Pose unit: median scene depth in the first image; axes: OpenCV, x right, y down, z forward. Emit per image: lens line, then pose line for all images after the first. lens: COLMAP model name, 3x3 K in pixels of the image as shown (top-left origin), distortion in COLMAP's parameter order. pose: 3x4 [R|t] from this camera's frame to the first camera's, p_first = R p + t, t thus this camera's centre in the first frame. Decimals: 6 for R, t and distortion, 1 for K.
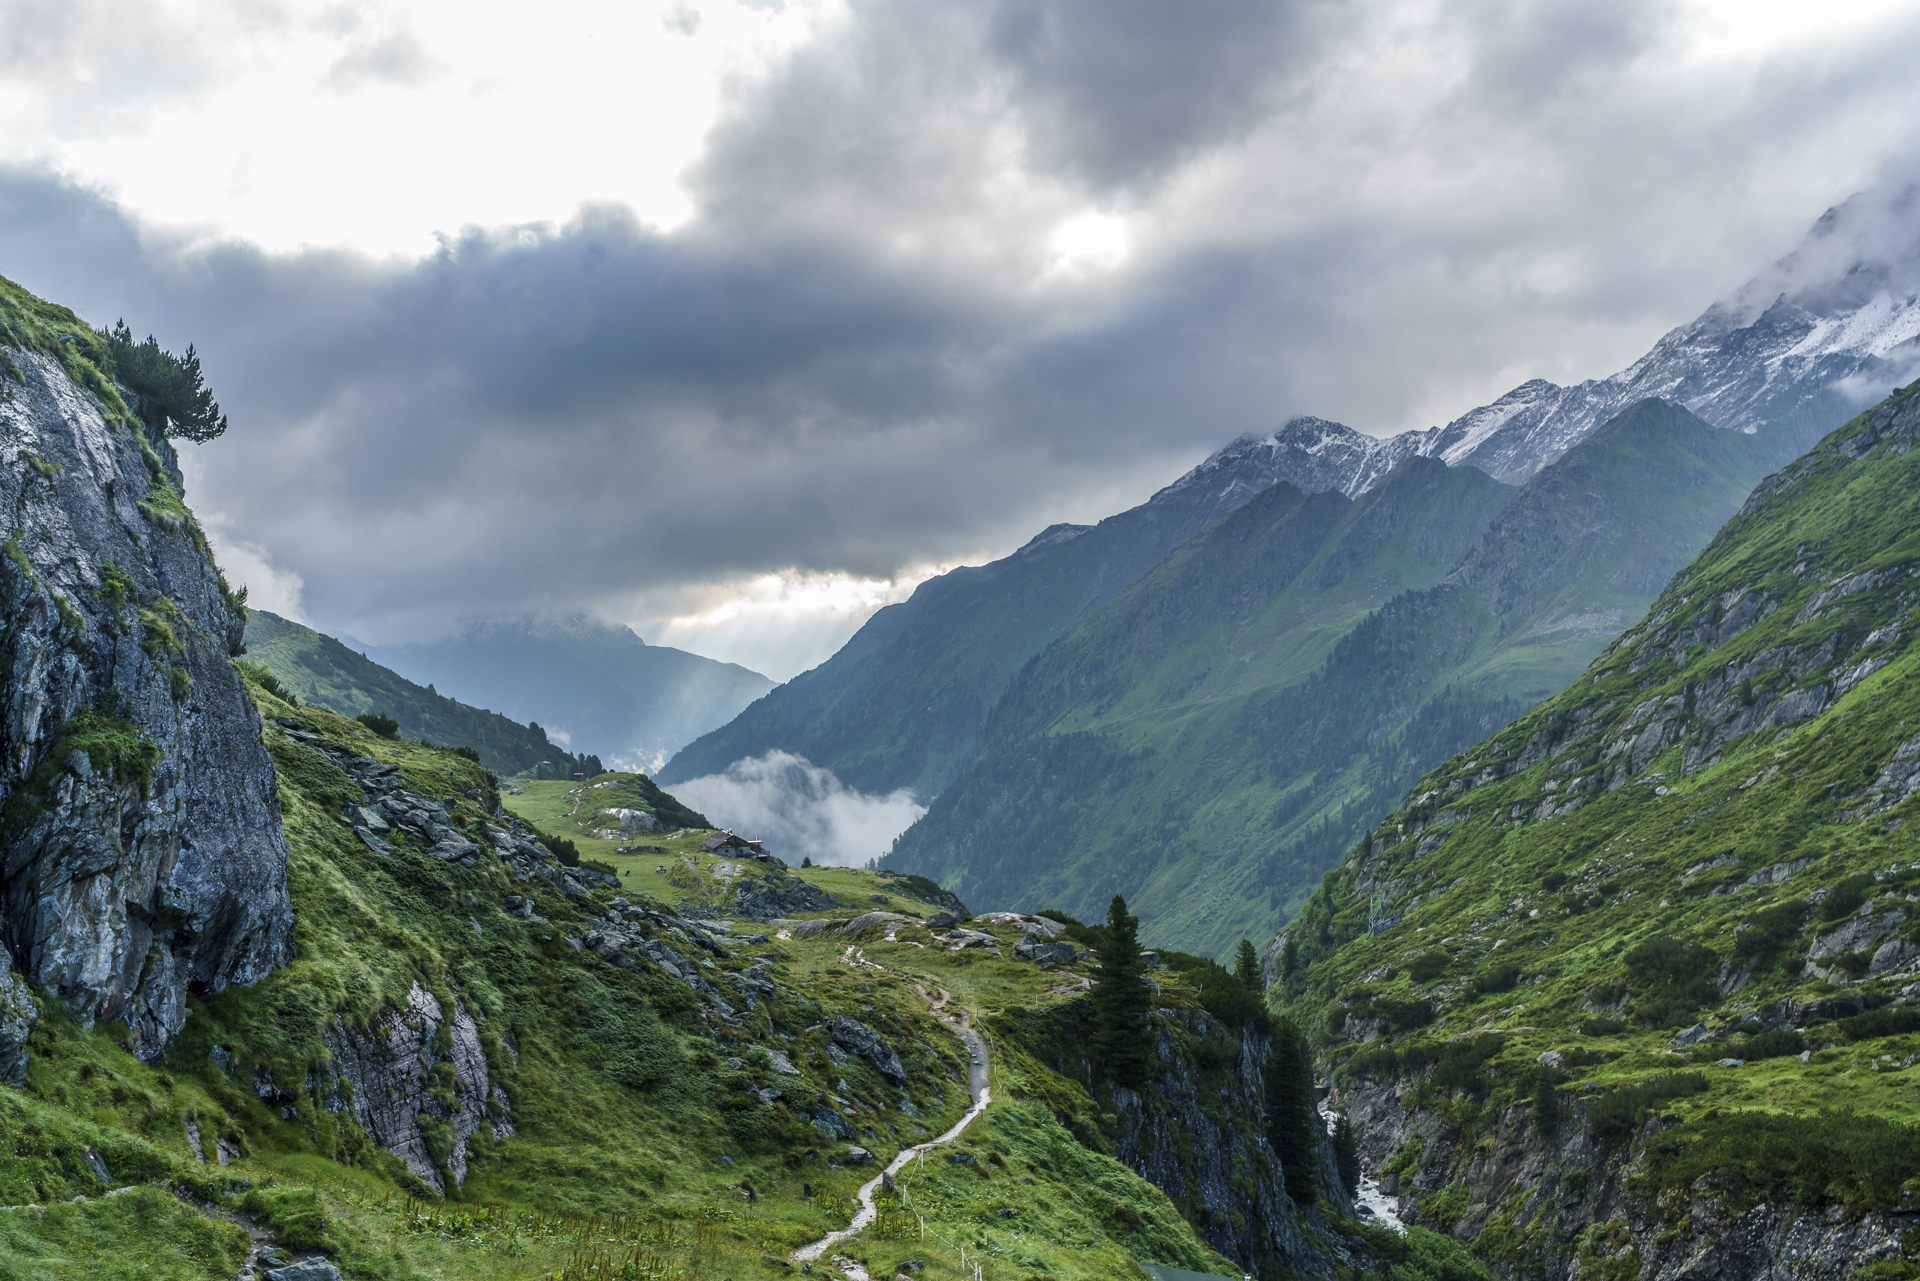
lens RADIAL K [[1822.5, 0, 961.9], [0, 1822.5, 639.7], [0, 0, 1]] dist [-0.003099, 0.000000]
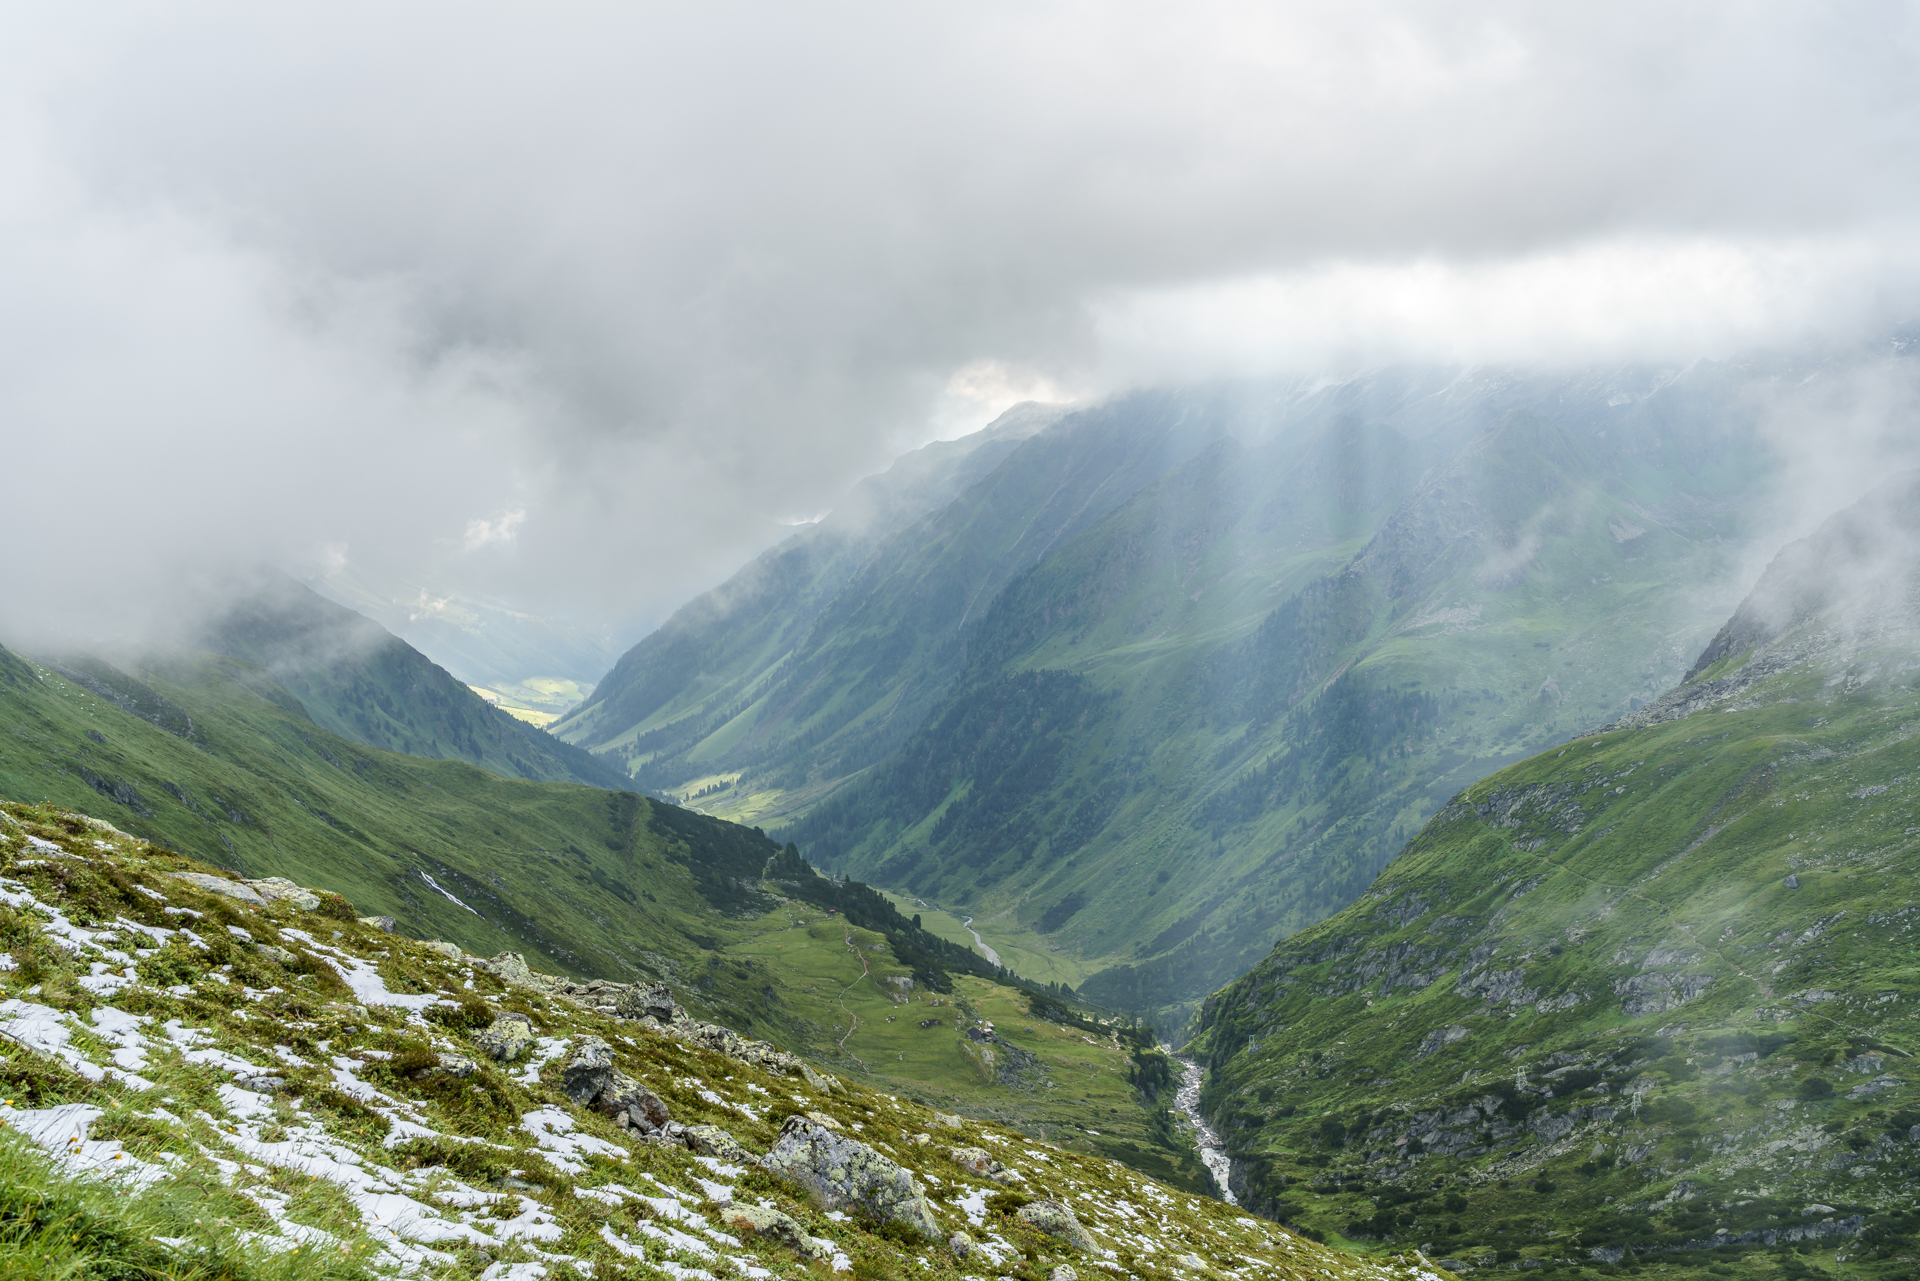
lens RADIAL K [[1822.5, 0, 958.5], [0, 1822.5, 644.8], [0, 0, 1]] dist [-0.003099, 0.000000]
pose [[0.999614, -0.011123, 0.025468, -0.042267], [0.007918, 0.992420, 0.122640, -0.139040], [-0.026639, -0.122391, 0.992124, -0.263440]]
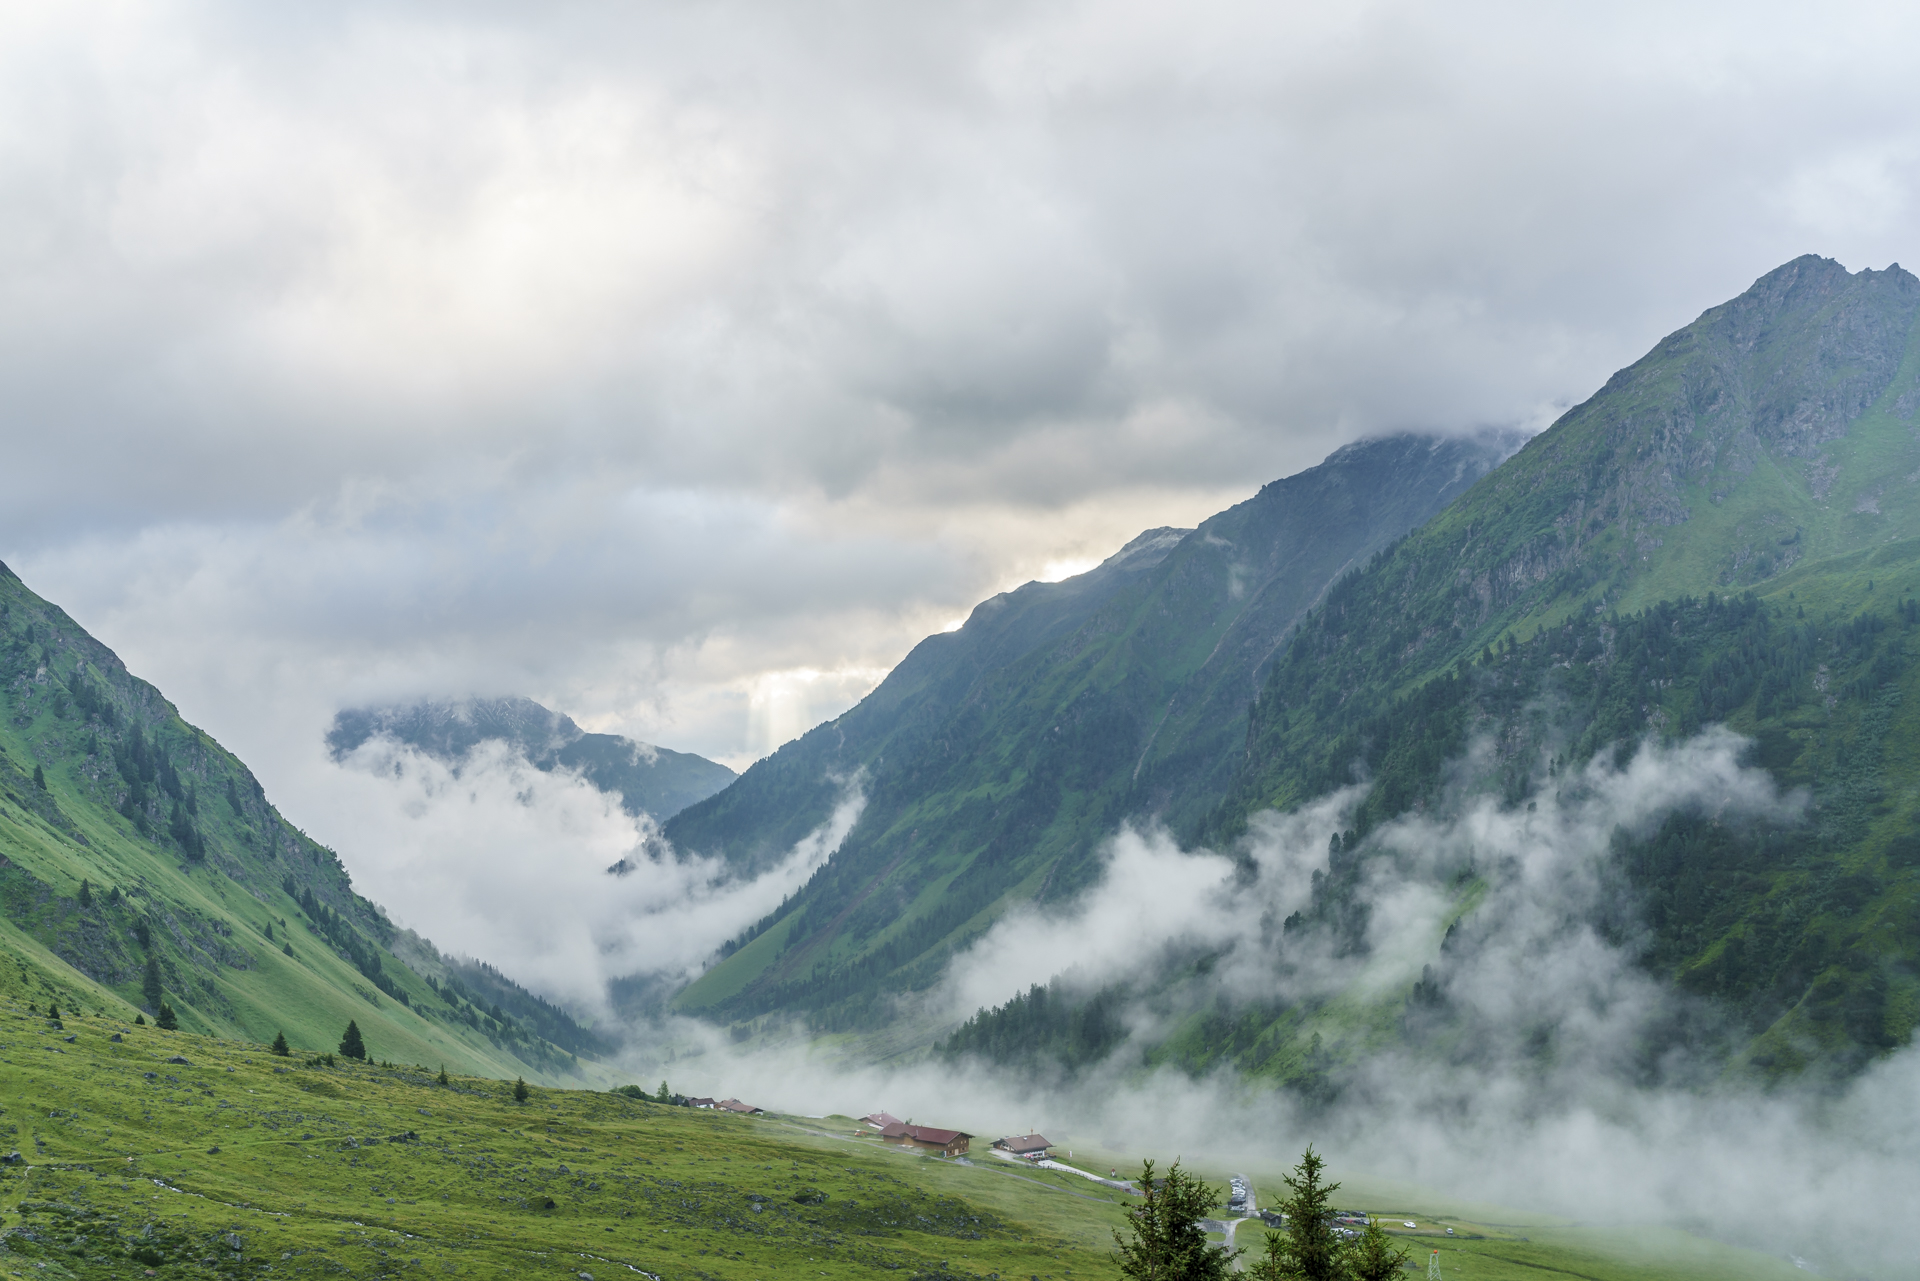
lens RADIAL K [[1822.5, 0, 962.5], [0, 1822.5, 639.2], [0, 0, 1]] dist [-0.003099, 0.000000]
pose [[0.998859, 0.001344, 0.047729, -0.173248], [0.002356, 0.996999, -0.077378, 0.114145], [-0.047690, 0.077402, 0.995859, 0.614299]]
